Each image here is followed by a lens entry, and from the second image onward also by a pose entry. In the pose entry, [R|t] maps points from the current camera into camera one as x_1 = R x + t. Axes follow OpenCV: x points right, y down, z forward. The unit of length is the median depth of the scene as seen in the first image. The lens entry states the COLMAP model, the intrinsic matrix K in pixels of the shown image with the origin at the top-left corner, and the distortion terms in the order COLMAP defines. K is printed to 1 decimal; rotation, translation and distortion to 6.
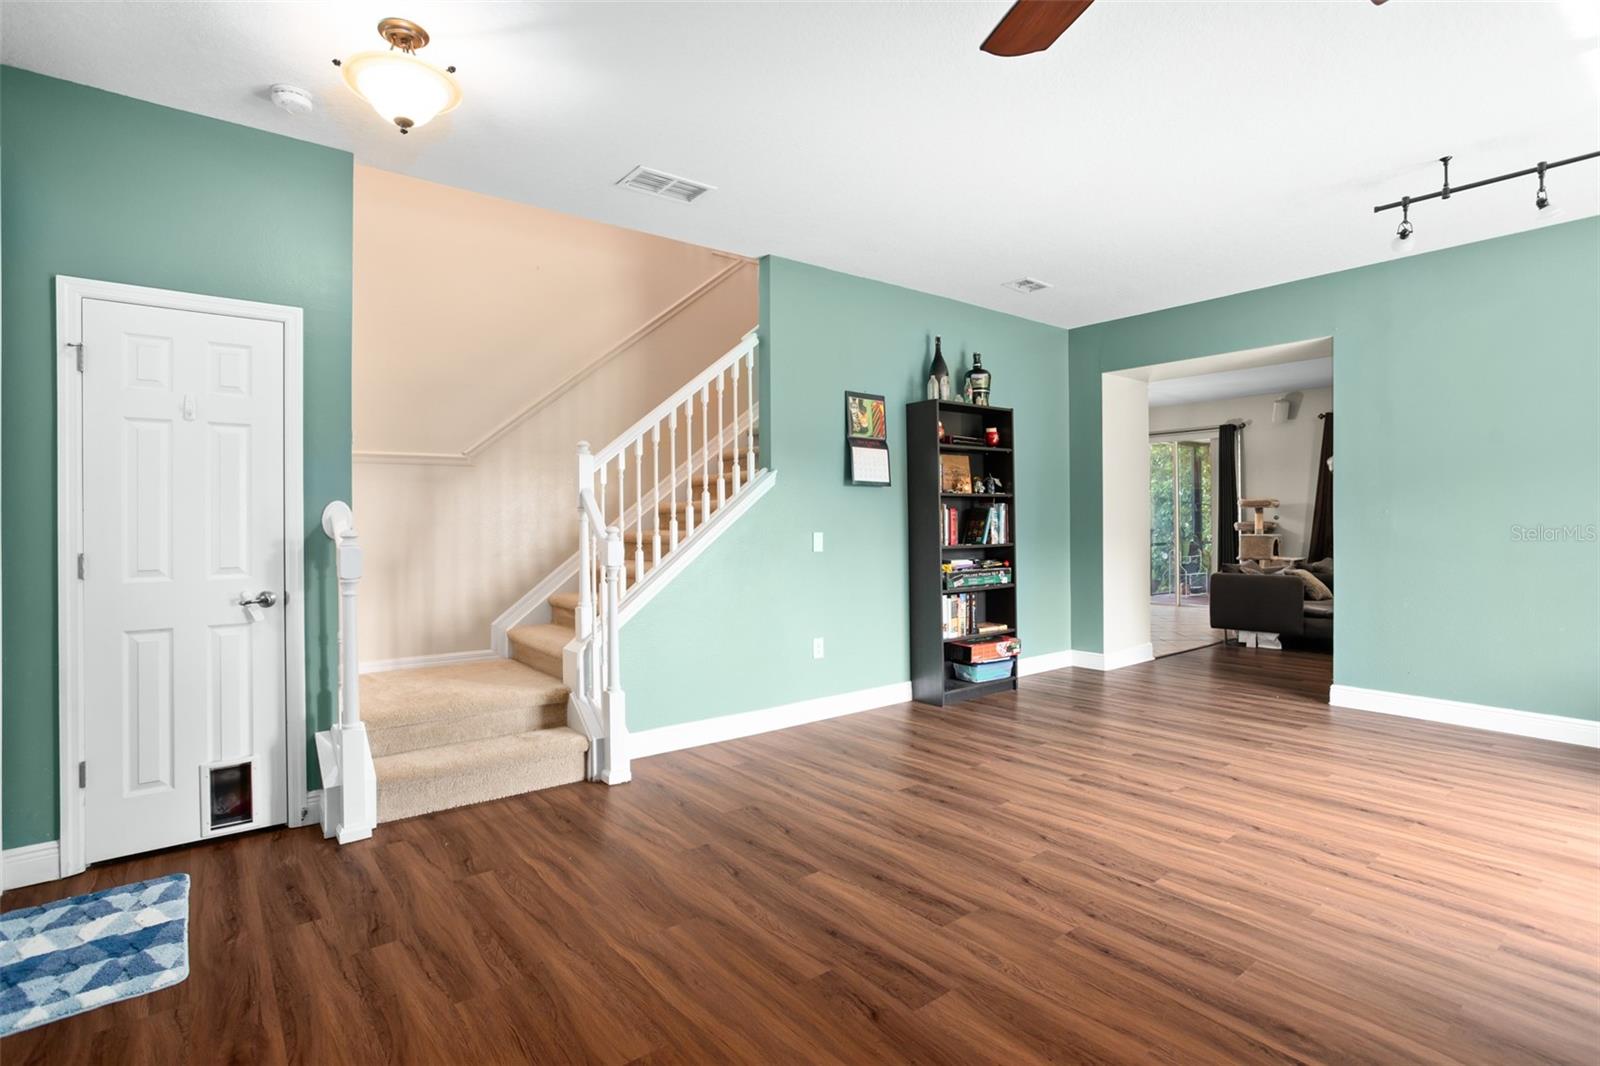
lens RADIAL K [[787.1, 0, 795.3], [0, 787.1, 520.9], [0, 0, 1]] dist [-0.051312, 0.027101]
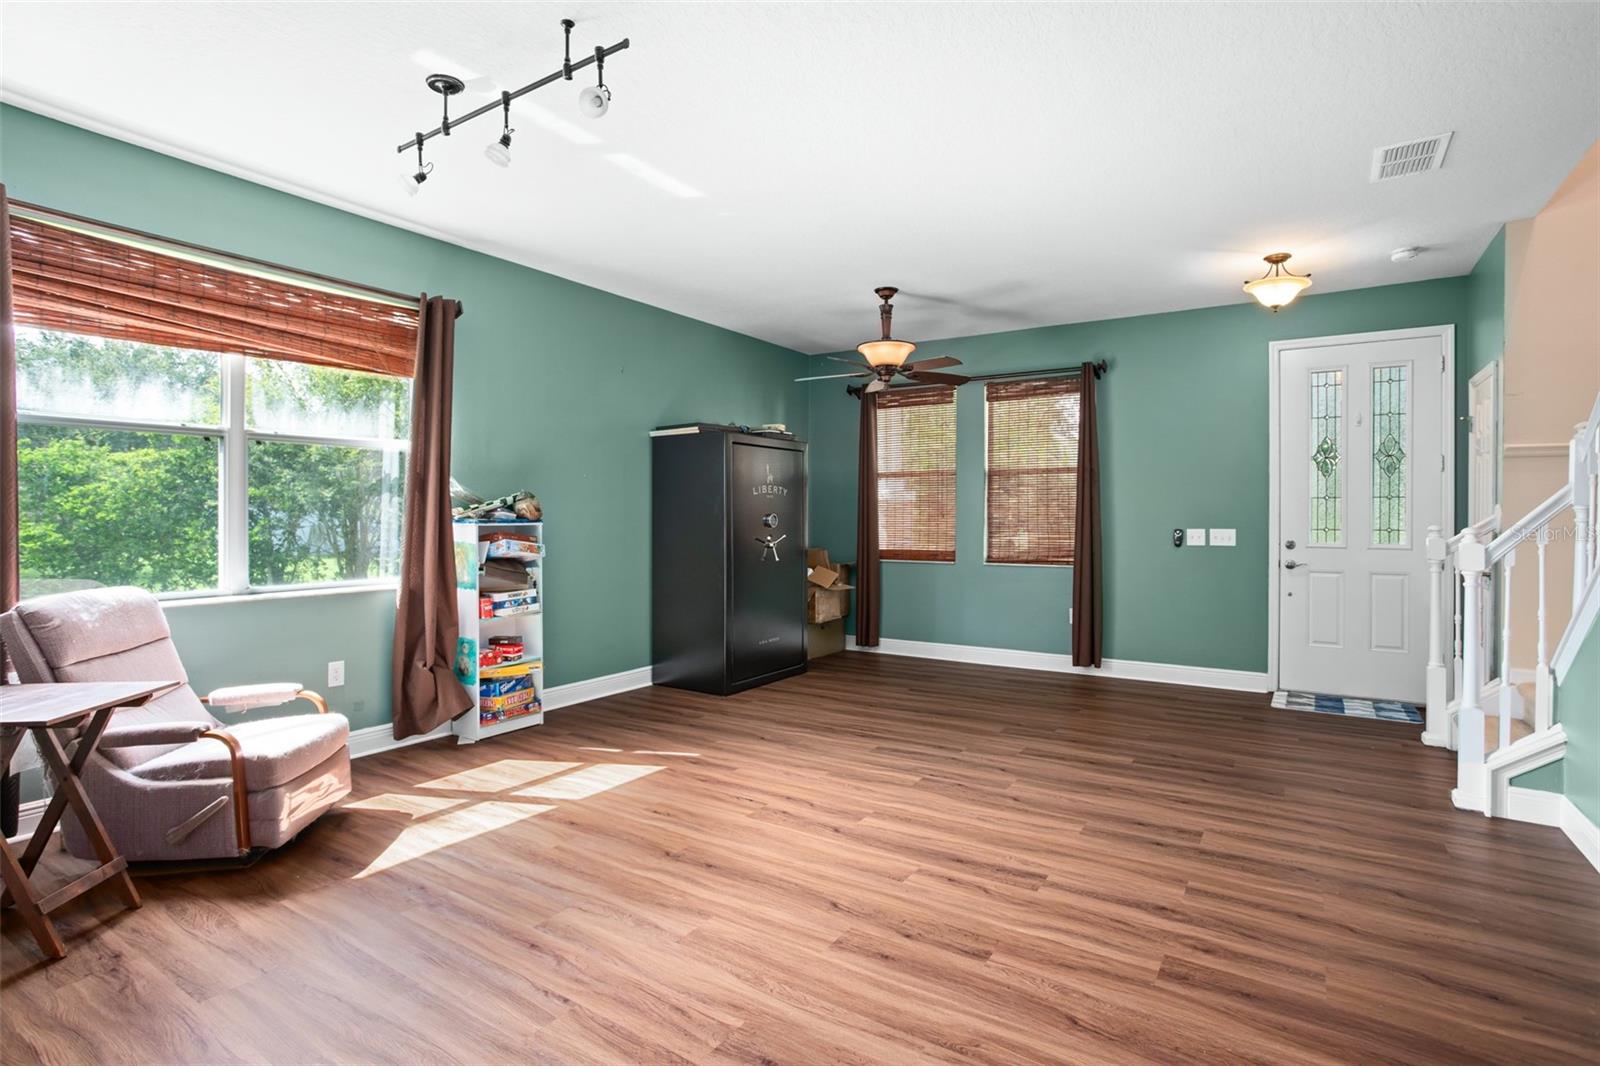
lens RADIAL K [[787.1, 0, 800.8], [0, 787.1, 522.2], [0, 0, 1]] dist [-0.051312, 0.027101]
pose [[-0.944018, 0.007322, -0.329814, 1.013760], [0.003124, 0.999907, 0.013256, -0.014600], [0.329880, 0.011483, -0.943953, 2.017371]]
